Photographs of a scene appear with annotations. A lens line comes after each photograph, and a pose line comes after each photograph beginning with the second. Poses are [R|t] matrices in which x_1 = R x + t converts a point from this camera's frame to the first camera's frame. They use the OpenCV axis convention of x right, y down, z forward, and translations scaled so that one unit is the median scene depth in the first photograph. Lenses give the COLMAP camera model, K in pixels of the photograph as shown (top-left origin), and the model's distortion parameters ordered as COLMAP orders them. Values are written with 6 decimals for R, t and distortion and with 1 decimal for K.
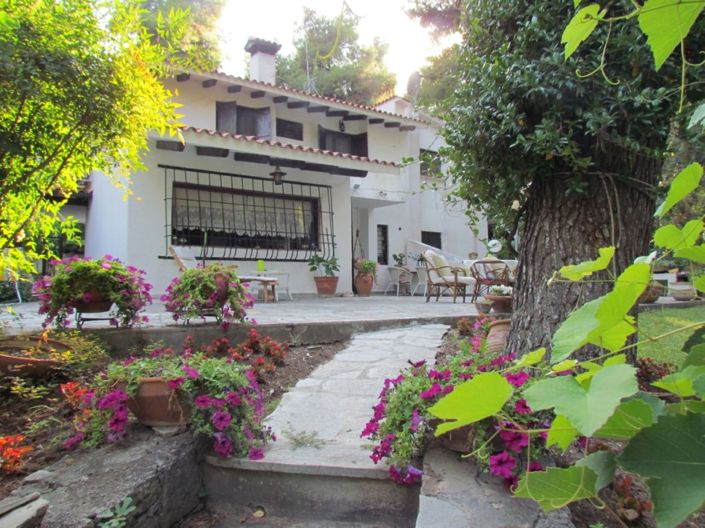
lens RADIAL K [[525.4, 0, 352.4], [0, 525.4, 265.1], [0, 0, 1]] dist [-0.001677, -0.001275]
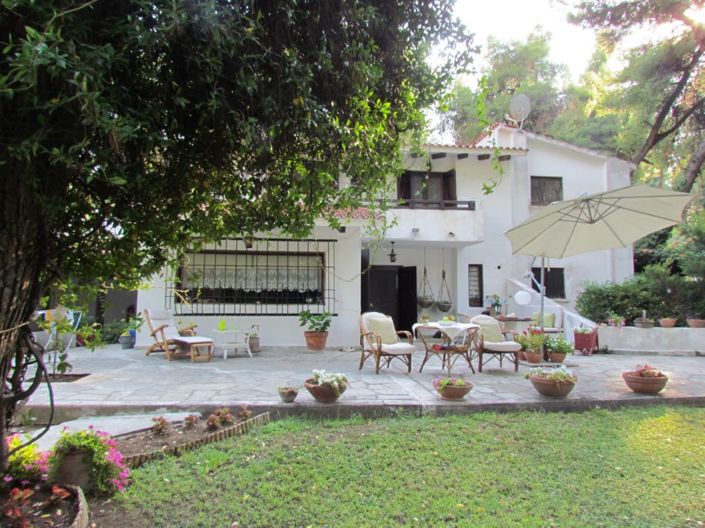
lens RADIAL K [[505.0, 0, 352.3], [0, 505.0, 263.5], [0, 0, 1]] dist [-0.028263, -0.002009]
pose [[0.862954, -0.029413, -0.504426, 0.324235], [0.010409, 0.999127, -0.040451, -0.045020], [0.505176, 0.029656, 0.862507, 0.118736]]
